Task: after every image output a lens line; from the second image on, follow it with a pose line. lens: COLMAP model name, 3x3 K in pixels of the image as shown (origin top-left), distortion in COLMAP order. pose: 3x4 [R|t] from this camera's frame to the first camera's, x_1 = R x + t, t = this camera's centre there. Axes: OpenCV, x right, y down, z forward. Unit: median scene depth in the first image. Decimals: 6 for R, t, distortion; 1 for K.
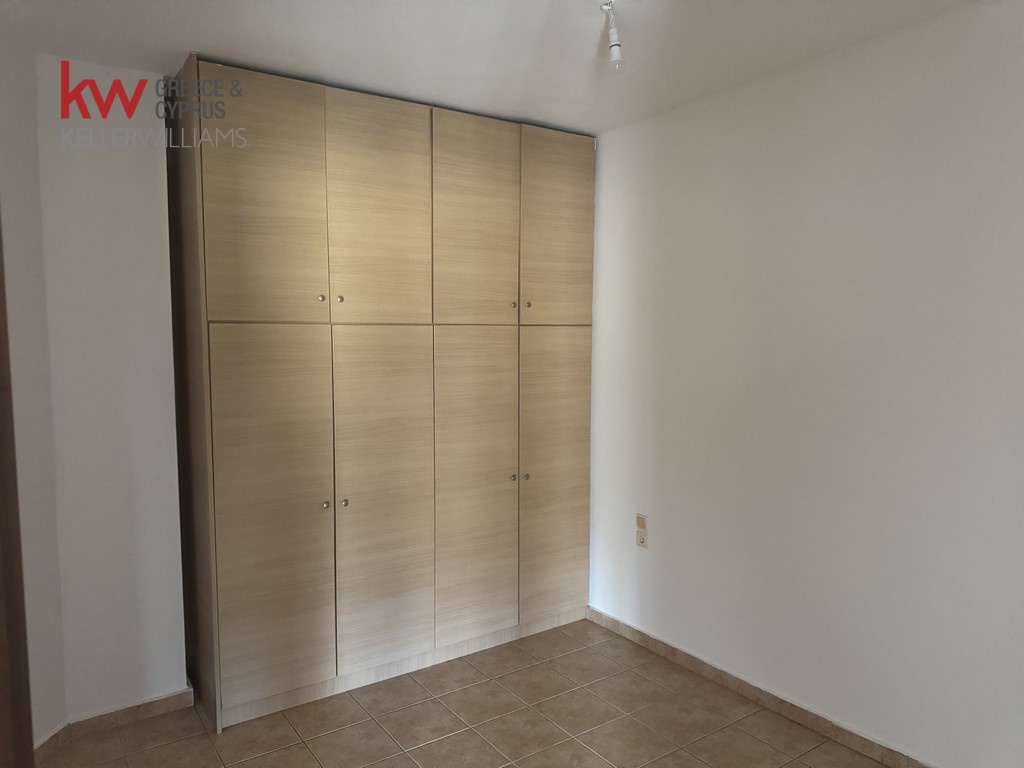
lens RADIAL K [[718.9, 0, 507.4], [0, 718.9, 389.5], [0, 0, 1]] dist [0.042104, -0.054200]
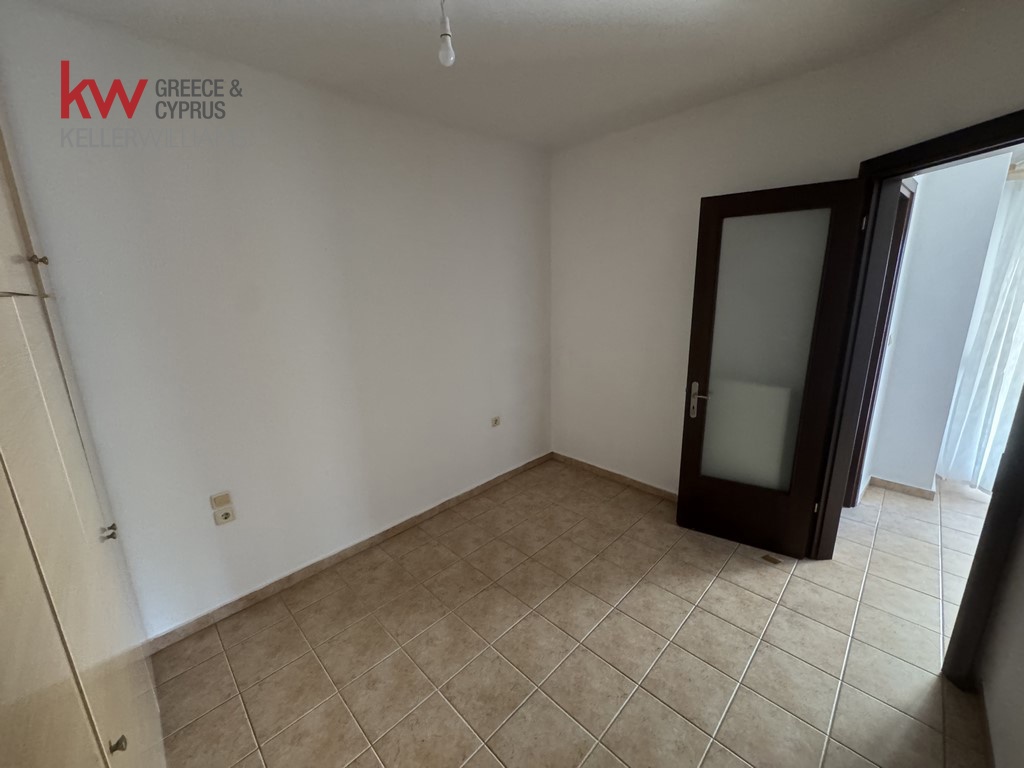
lens RADIAL K [[406.7, 0, 510.8], [0, 406.7, 383.8], [0, 0, 1]] dist [-0.000323, 0.000007]
pose [[-0.178045, -0.226861, 0.957514, -0.411741], [0.109286, 0.962483, 0.248359, -0.067607], [-0.977935, 0.148862, -0.146573, 0.738042]]
